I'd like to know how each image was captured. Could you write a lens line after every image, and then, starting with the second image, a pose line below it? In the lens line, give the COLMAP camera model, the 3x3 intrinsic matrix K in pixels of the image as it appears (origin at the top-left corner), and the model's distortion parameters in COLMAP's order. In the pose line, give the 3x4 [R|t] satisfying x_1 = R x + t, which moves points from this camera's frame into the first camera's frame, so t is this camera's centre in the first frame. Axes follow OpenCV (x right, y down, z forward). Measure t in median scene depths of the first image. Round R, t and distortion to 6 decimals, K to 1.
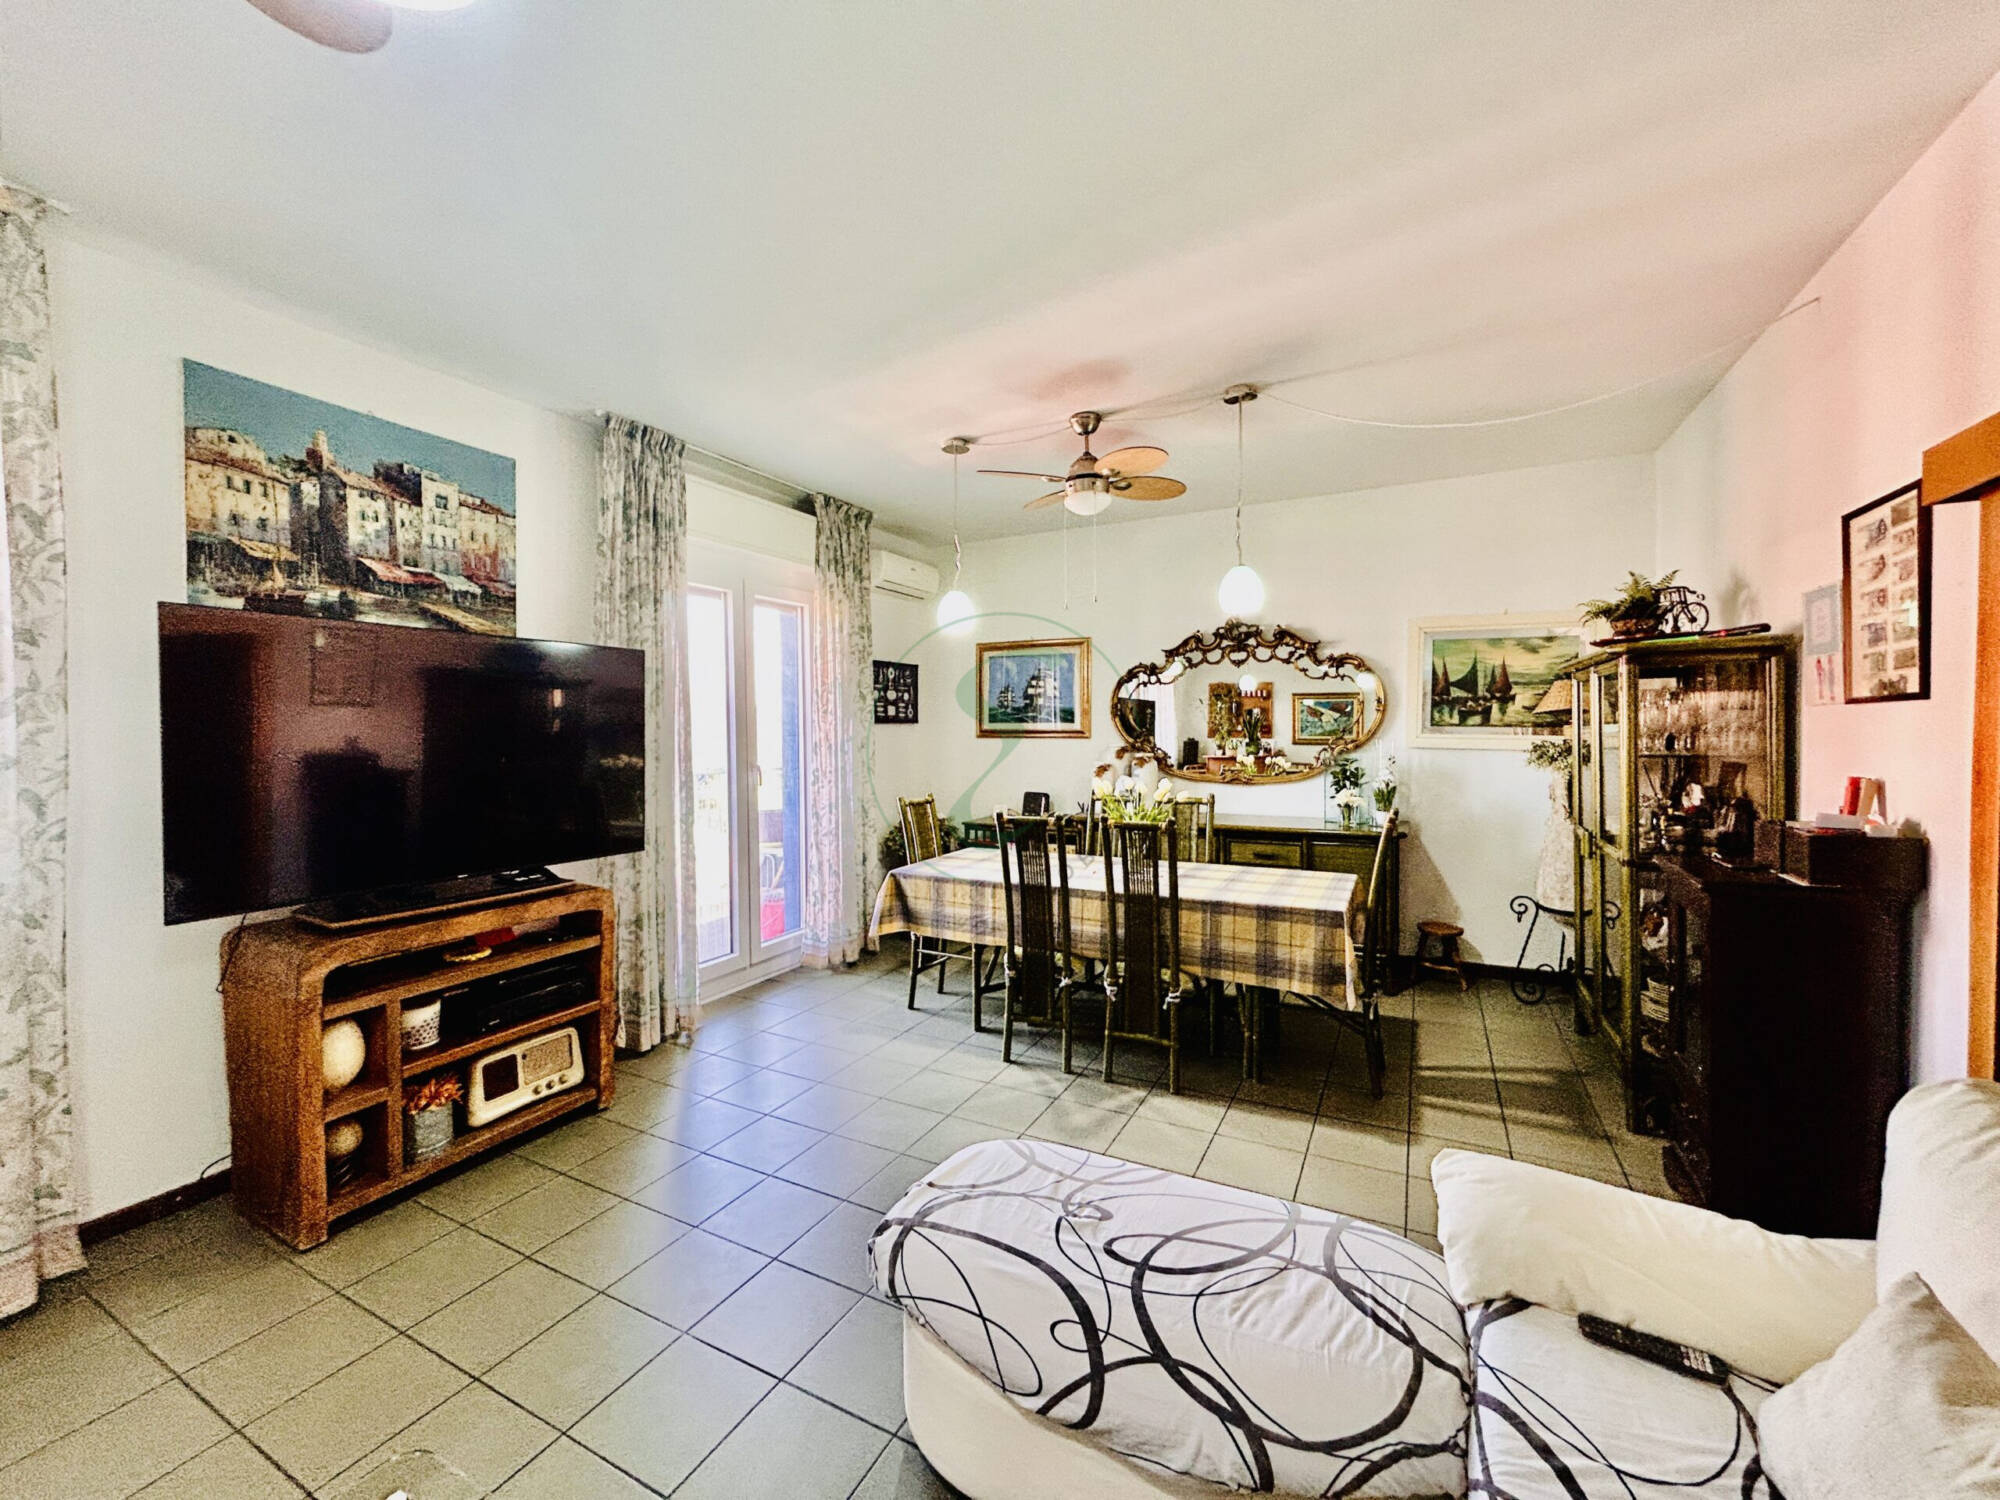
lens RADIAL K [[808.0, 0, 998.8], [0, 808.0, 749.4], [0, 0, 1]] dist [-0.002047, 0.001192]
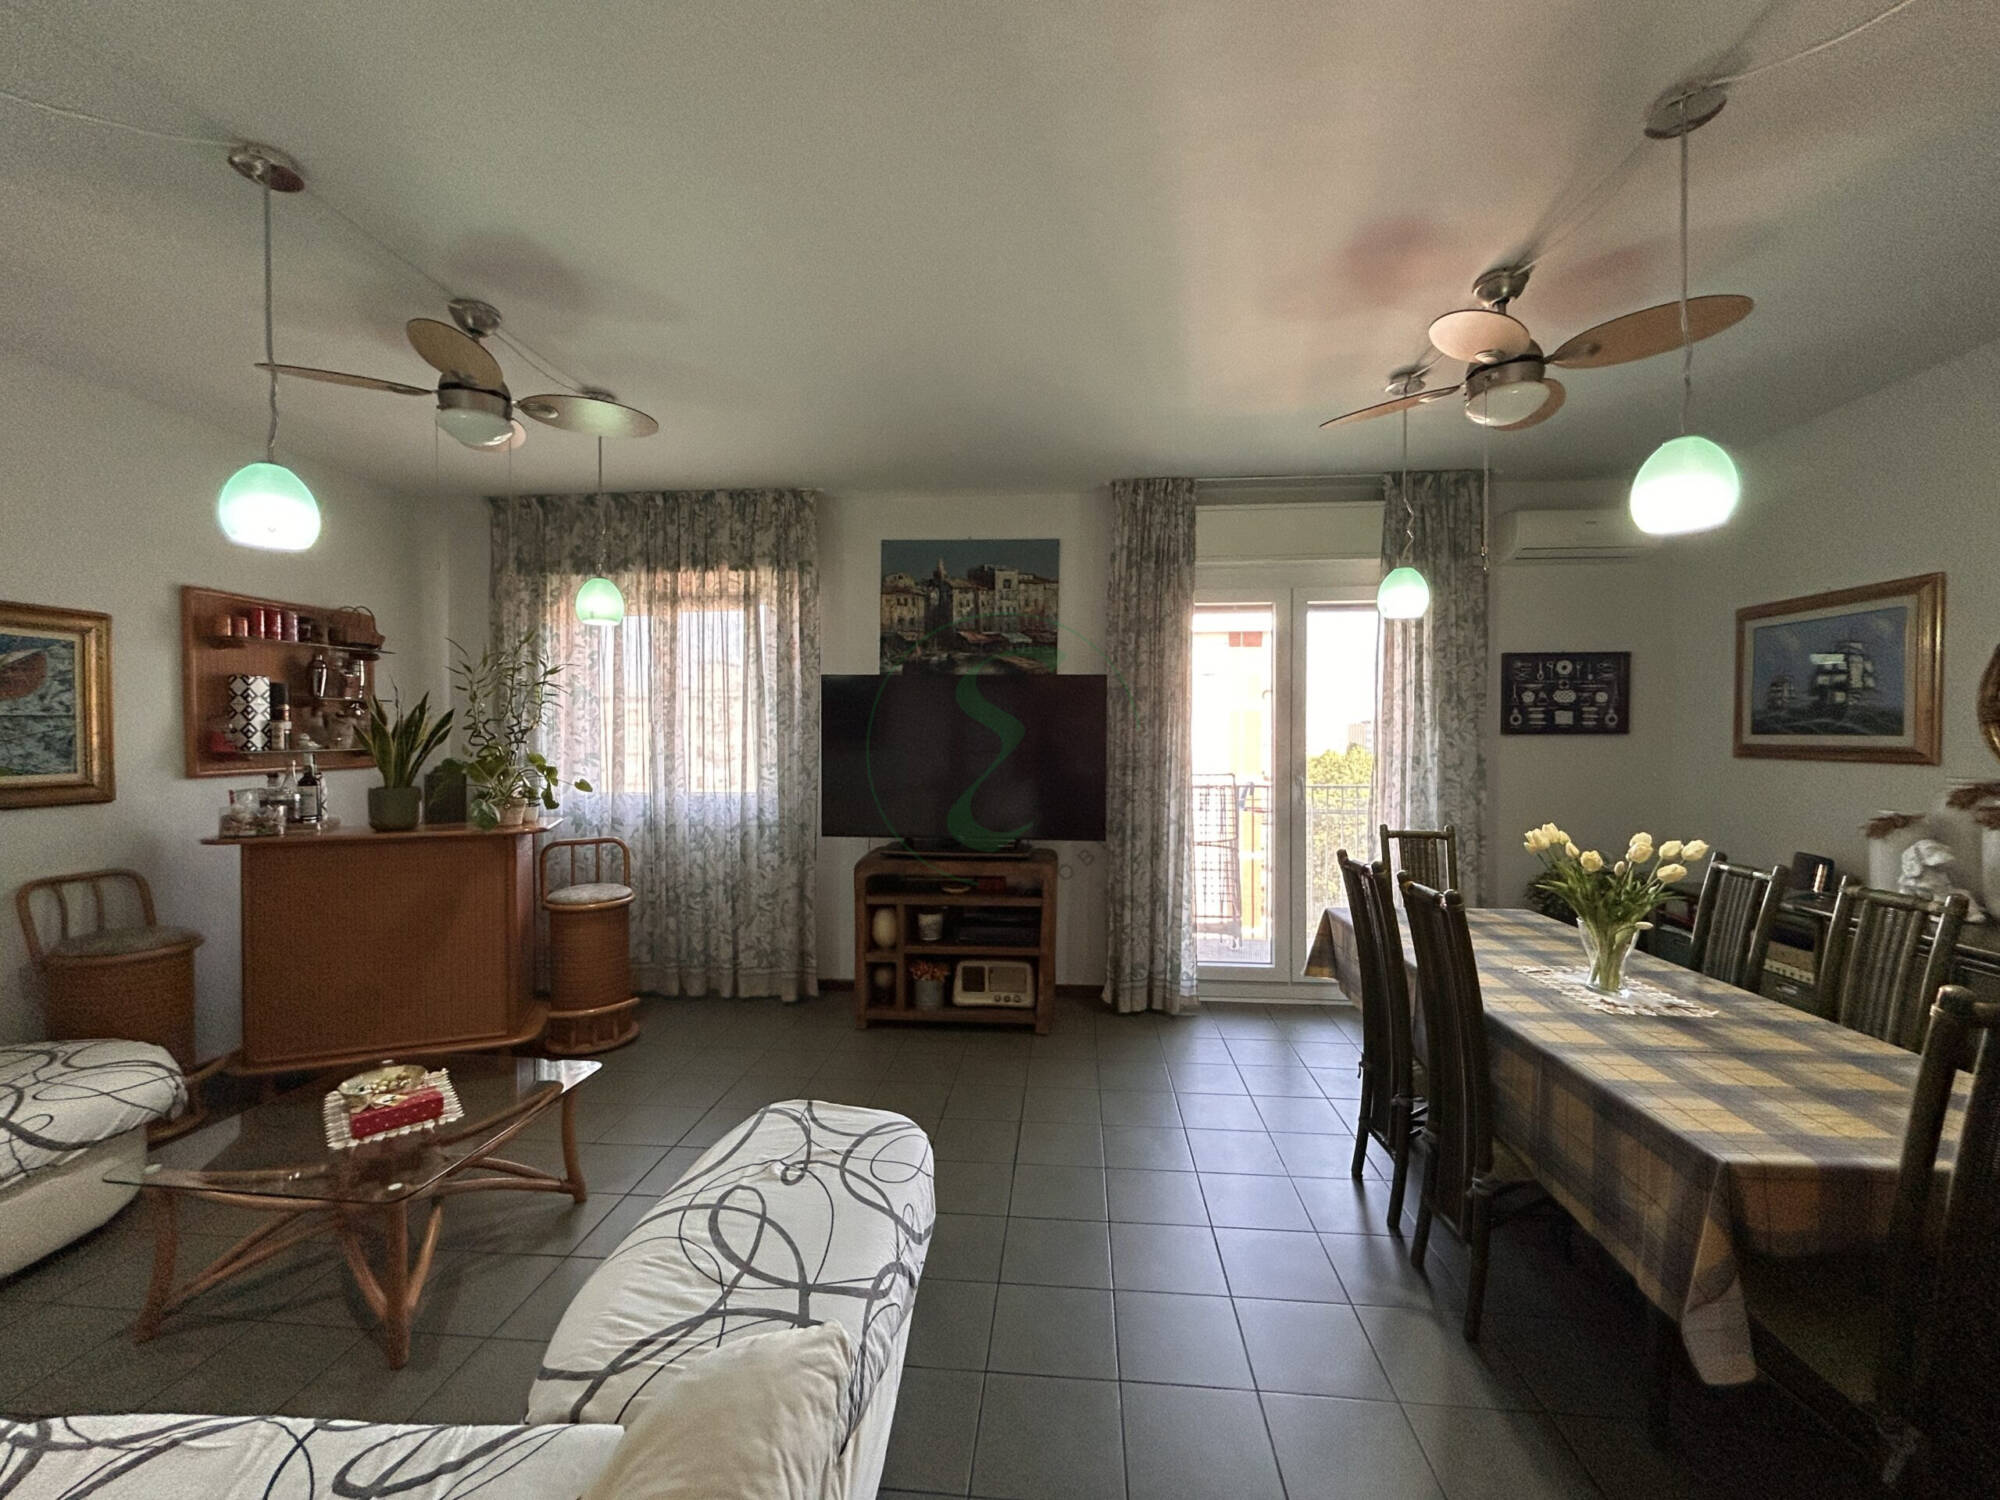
lens RADIAL K [[808.0, 0, 1000.5], [0, 808.0, 748.1], [0, 0, 1]] dist [-0.002047, 0.001192]
pose [[0.380026, 0.021045, -0.924736, 0.685530], [-0.029329, 0.999513, 0.010694, -0.024011], [0.924511, 0.023057, 0.380458, 0.449131]]
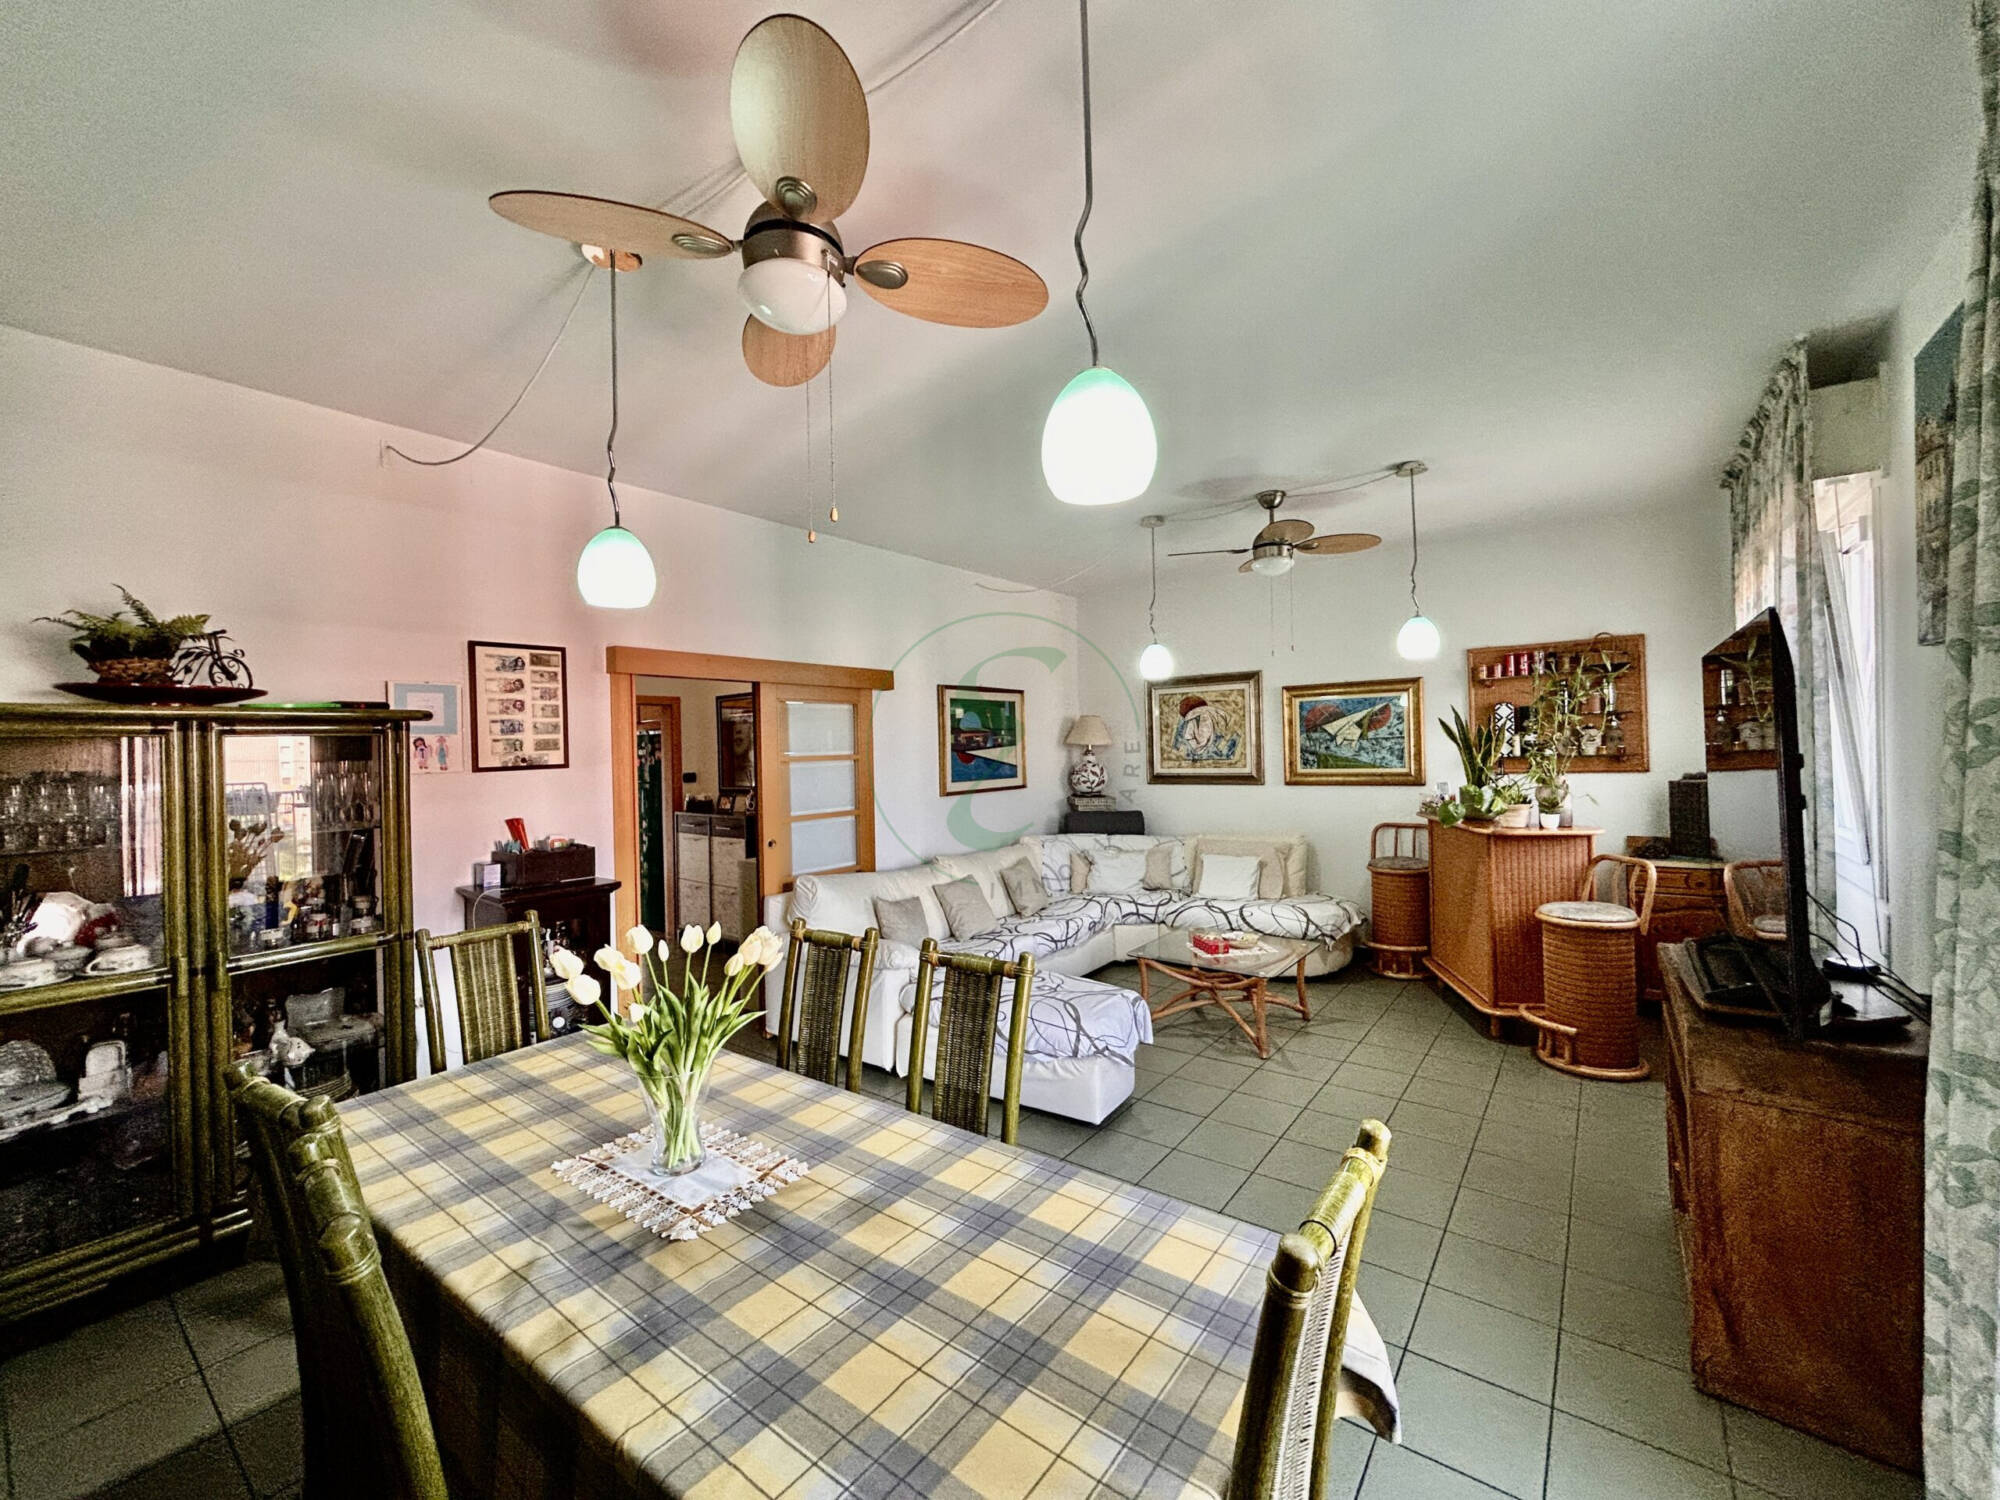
lens RADIAL K [[808.0, 0, 1000.5], [0, 808.0, 748.2], [0, 0, 1]] dist [-0.002047, 0.001192]
pose [[-0.985242, 0.031441, 0.168254, -0.085555], [0.036708, 0.998926, 0.028287, -0.078582], [-0.167184, 0.034046, -0.985338, 1.722141]]
